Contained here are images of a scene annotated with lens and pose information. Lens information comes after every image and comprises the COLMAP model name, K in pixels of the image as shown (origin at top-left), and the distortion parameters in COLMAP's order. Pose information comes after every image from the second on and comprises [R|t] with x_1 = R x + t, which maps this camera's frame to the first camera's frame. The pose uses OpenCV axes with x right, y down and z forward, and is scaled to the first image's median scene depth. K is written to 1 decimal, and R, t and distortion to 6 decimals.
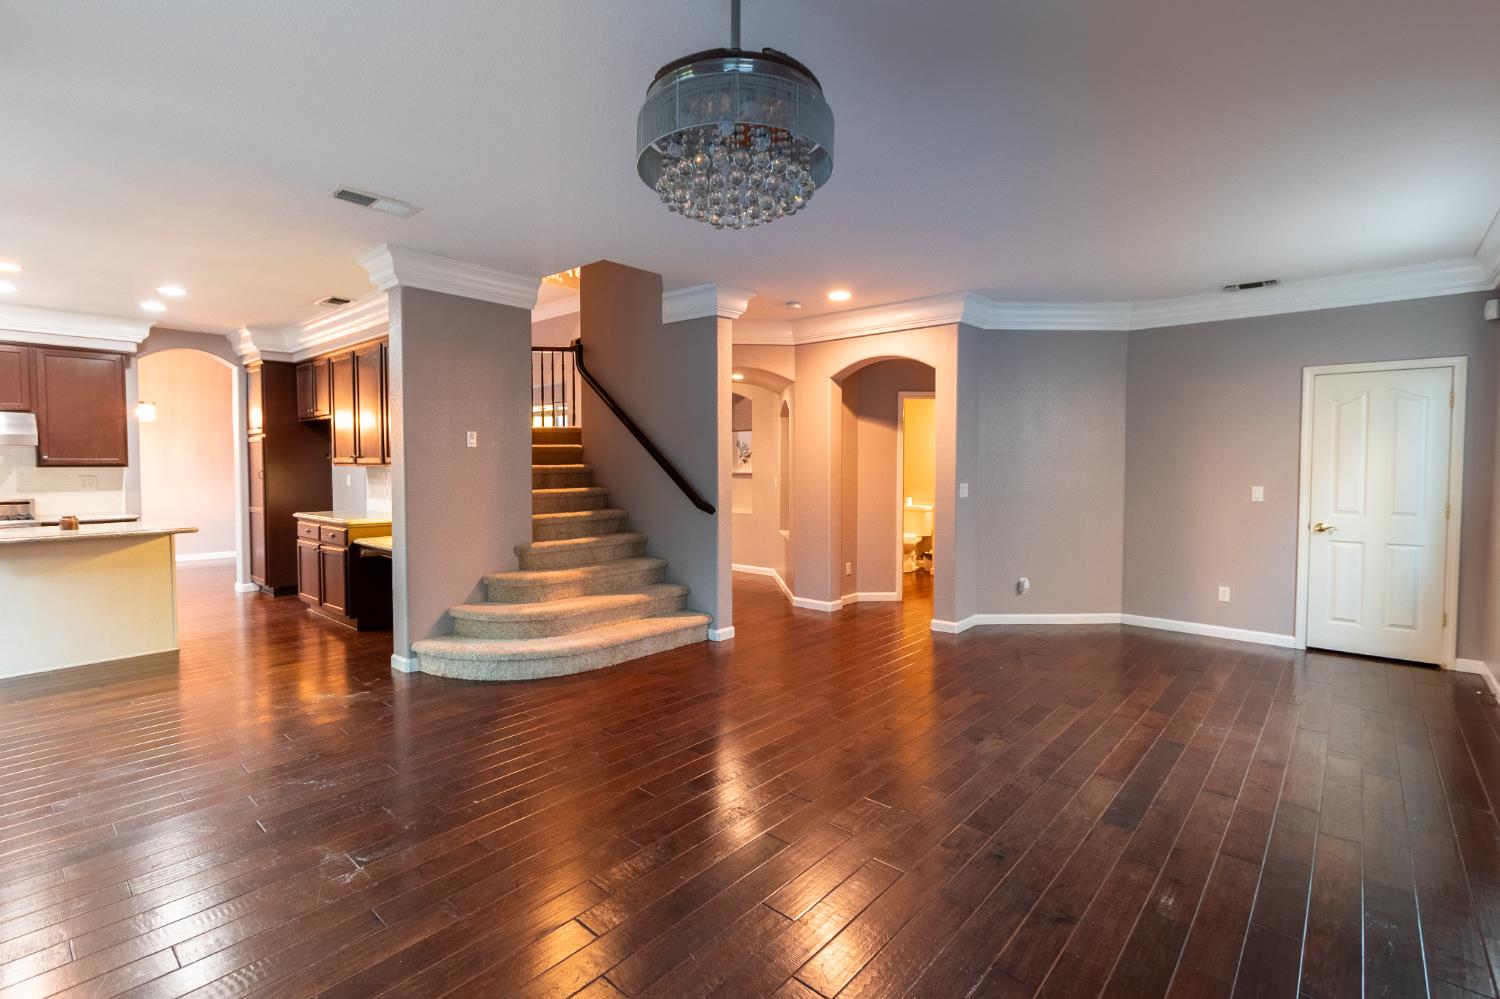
lens RADIAL K [[693.1, 0, 752.9], [0, 693.1, 496.0], [0, 0, 1]] dist [0.006011, 0.000123]
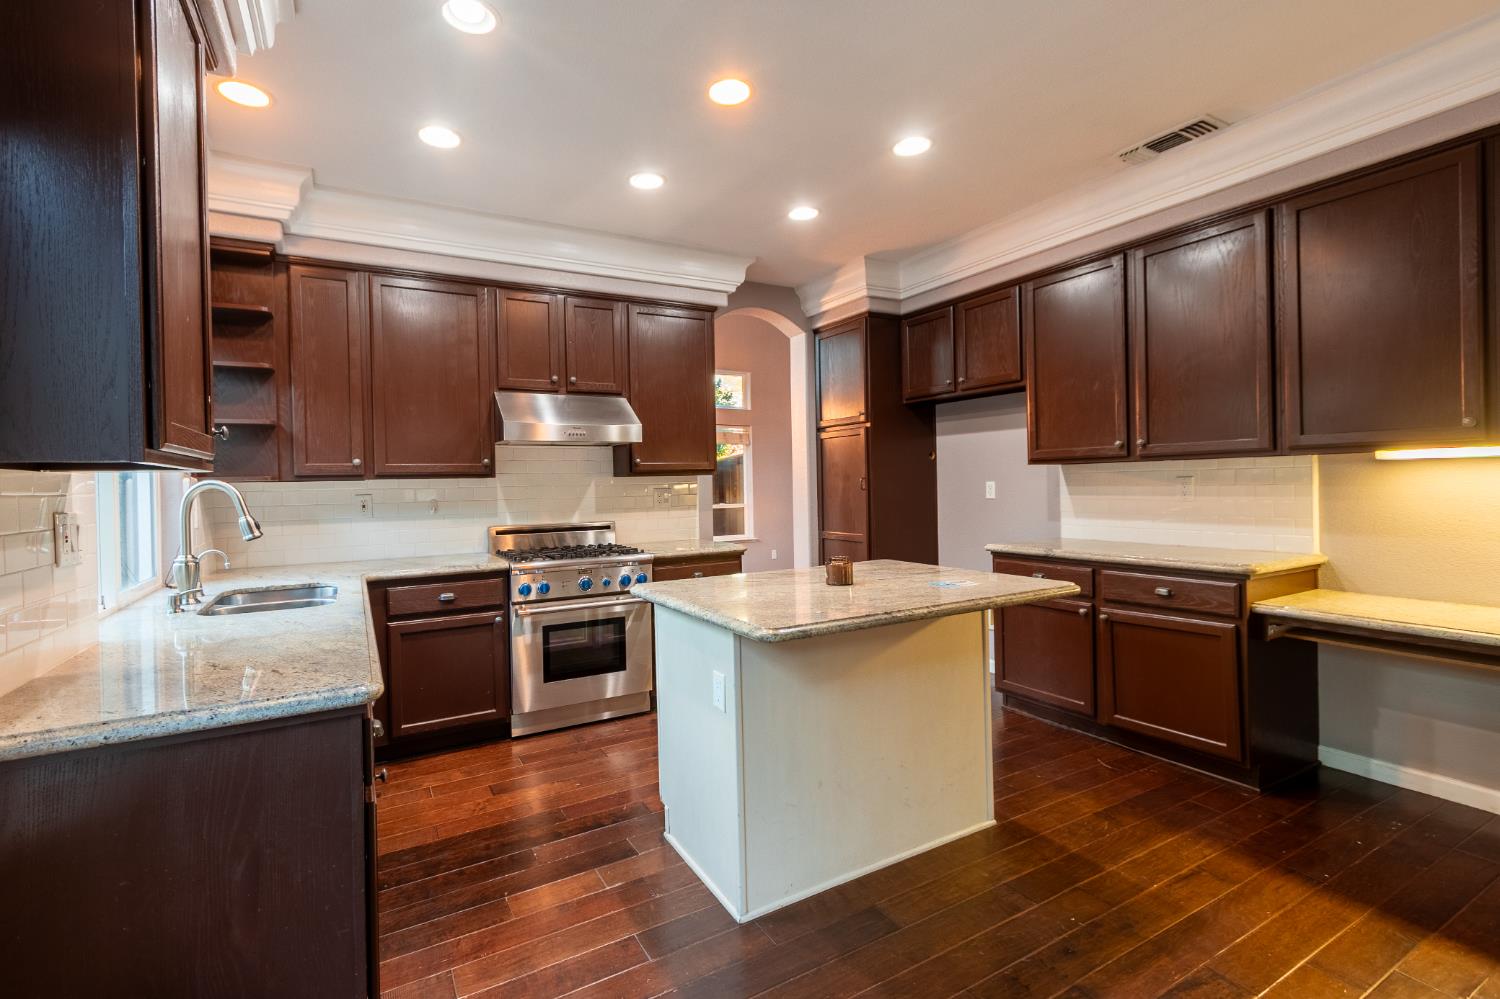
lens RADIAL K [[693.1, 0, 746.3], [0, 693.1, 491.4], [0, 0, 1]] dist [0.006011, 0.000123]
pose [[0.947393, -0.018062, -0.319562, -0.654067], [0.006288, 0.999264, -0.037839, 0.000283], [0.320011, 0.033839, 0.946809, 0.369806]]
